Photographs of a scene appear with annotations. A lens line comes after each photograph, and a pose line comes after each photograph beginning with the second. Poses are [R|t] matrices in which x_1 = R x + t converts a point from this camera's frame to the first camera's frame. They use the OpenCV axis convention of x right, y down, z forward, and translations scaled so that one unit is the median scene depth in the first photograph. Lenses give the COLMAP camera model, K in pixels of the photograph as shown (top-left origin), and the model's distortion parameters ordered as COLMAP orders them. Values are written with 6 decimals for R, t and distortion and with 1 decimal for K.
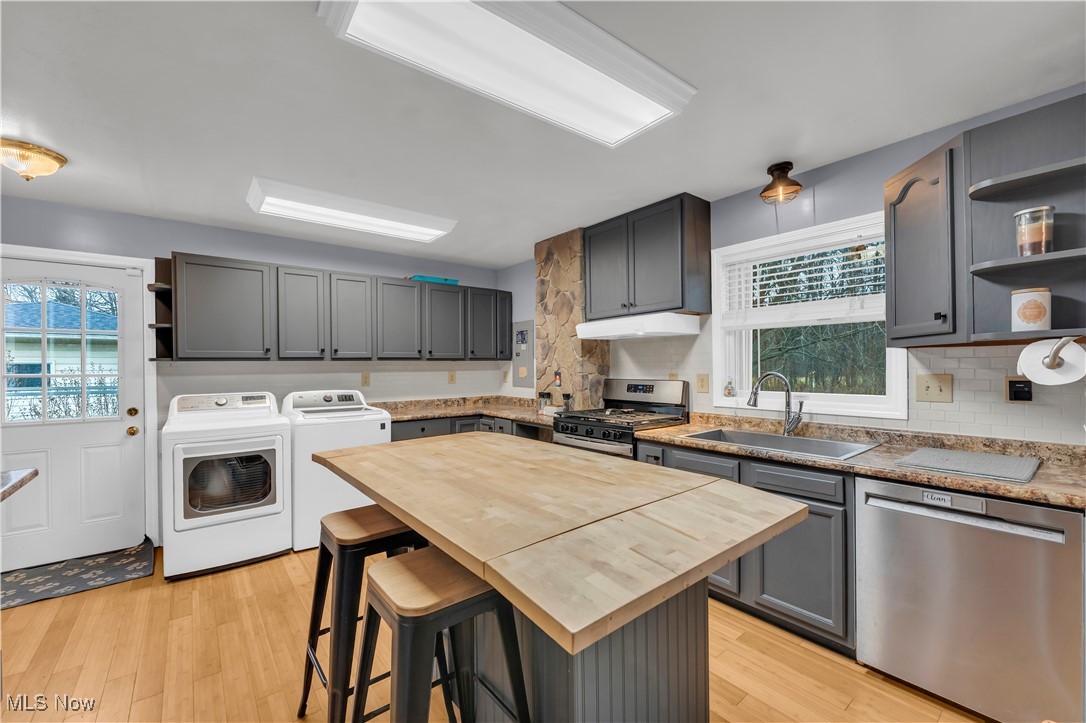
lens RADIAL K [[440.2, 0, 538.9], [0, 440.2, 367.3], [0, 0, 1]] dist [-0.000439, -0.000895]
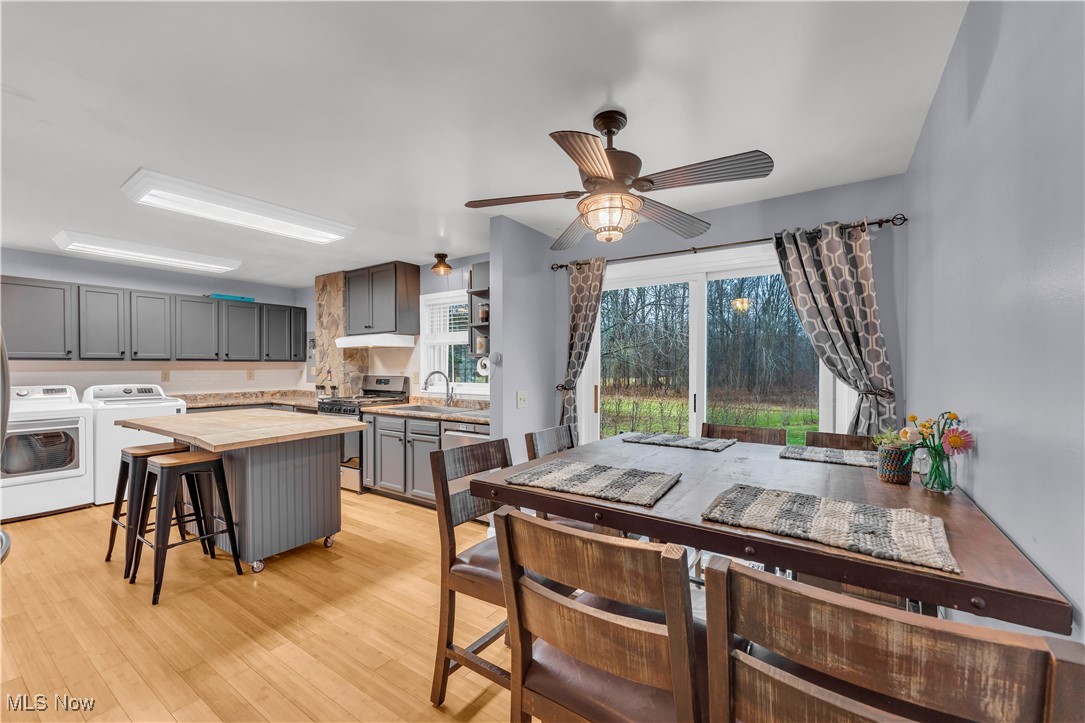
lens RADIAL K [[439.8, 0, 537.7], [0, 439.8, 369.4], [0, 0, 1]] dist [-0.000439, -0.000895]
pose [[0.954900, 0.005377, 0.296879, 0.293925], [-0.006309, 0.999978, 0.002182, -0.000639], [-0.296861, -0.003957, 0.954913, -0.602659]]
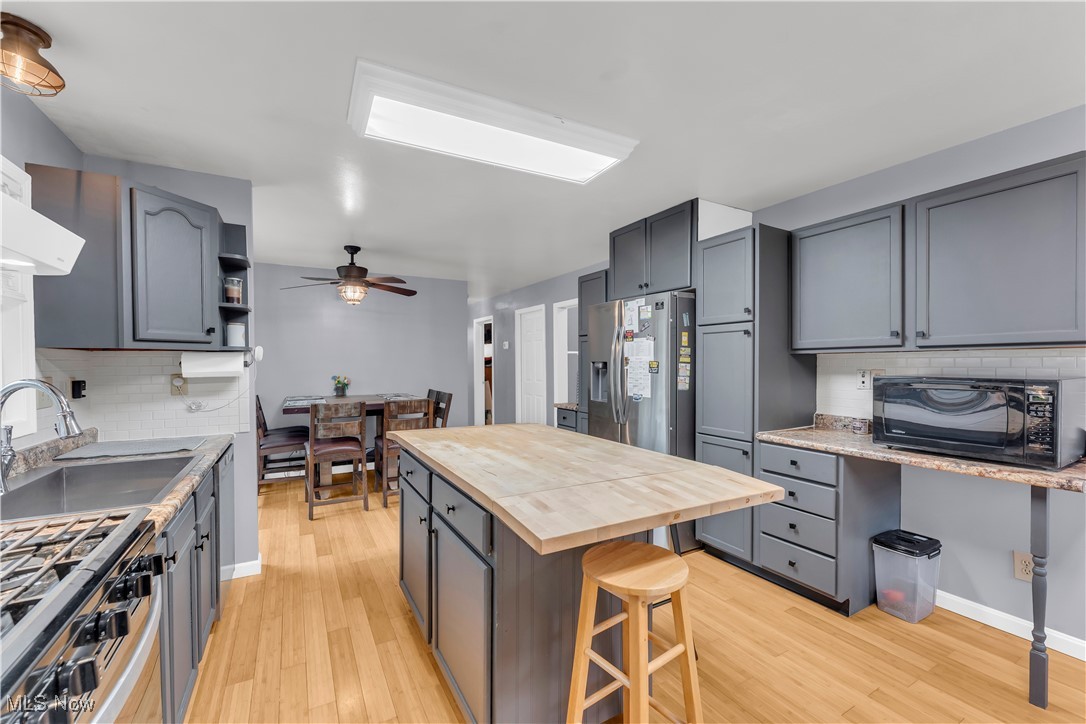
lens RADIAL K [[440.2, 0, 539.2], [0, 440.2, 366.4], [0, 0, 1]] dist [-0.000439, -0.000895]
pose [[-0.986558, 0.010259, 0.163087, -0.164641], [0.012144, 0.999870, 0.010565, -0.002056], [-0.162958, 0.012403, -0.986555, 1.091008]]
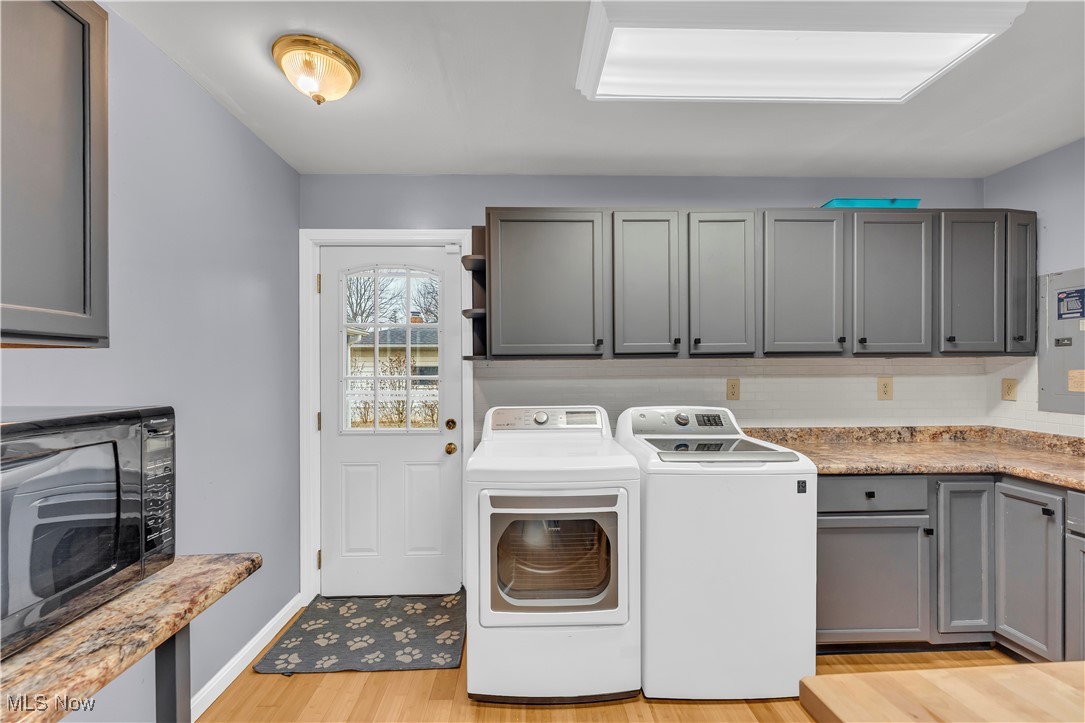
lens RADIAL K [[439.8, 0, 534.0], [0, 439.8, 370.9], [0, 0, 1]] dist [-0.000439, -0.000895]
pose [[0.798335, 0.004272, -0.602199, -0.305446], [-0.003221, 0.999991, 0.002824, 0.001723], [0.602205, -0.000315, 0.798341, 0.428379]]
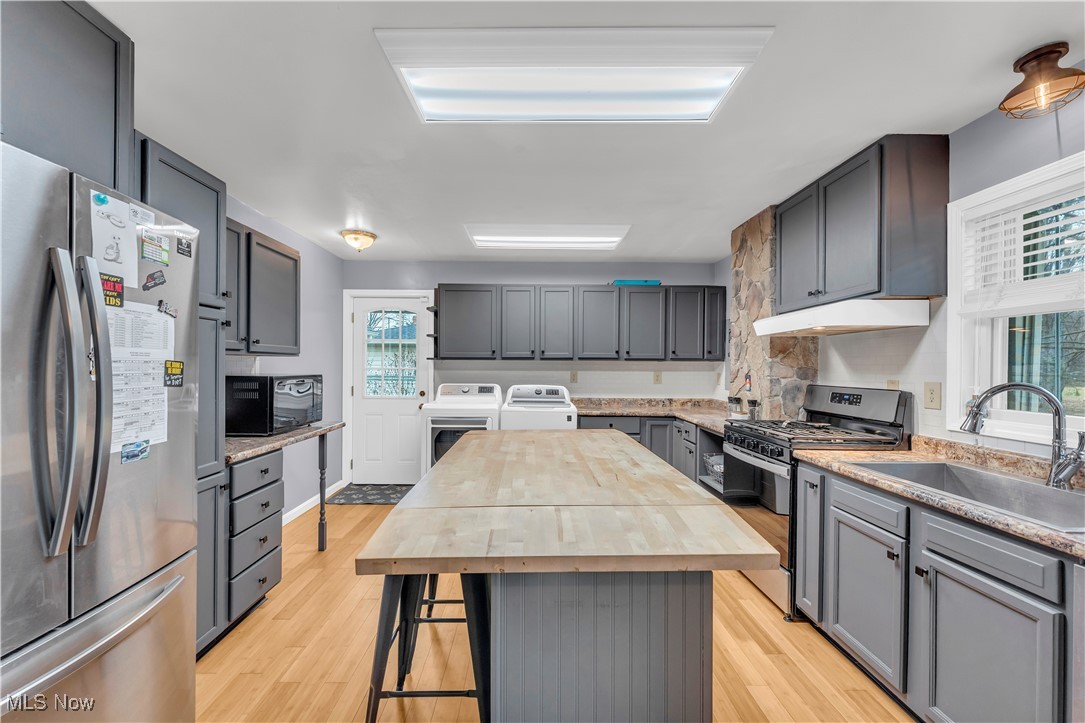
lens RADIAL K [[439.8, 0, 535.4], [0, 439.8, 369.0], [0, 0, 1]] dist [-0.000439, -0.000895]
pose [[0.789748, 0.017926, -0.613169, 0.276039], [-0.015861, 0.999835, 0.008802, -0.001731], [0.613226, 0.002774, 0.789903, 0.053247]]
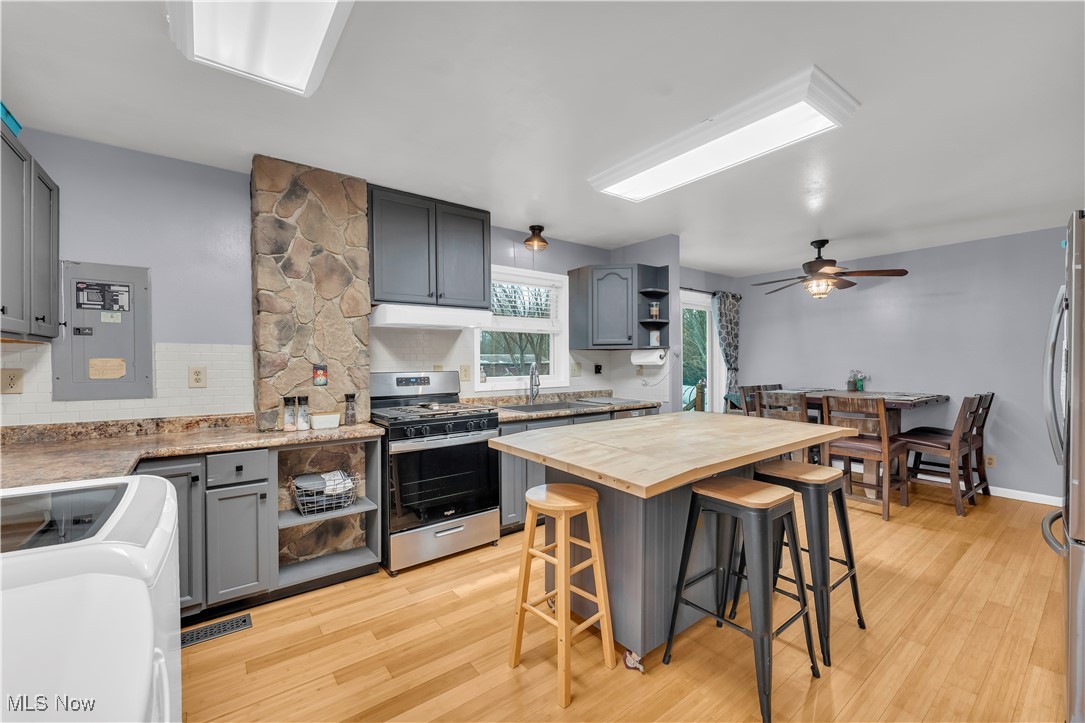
lens RADIAL K [[439.8, 0, 535.7], [0, 439.8, 366.5], [0, 0, 1]] dist [-0.000439, -0.000895]
pose [[0.022639, -0.006333, 0.999724, -0.726632], [0.006136, 0.999962, 0.006195, 0.012026], [-0.999725, 0.005994, 0.022677, 0.722507]]
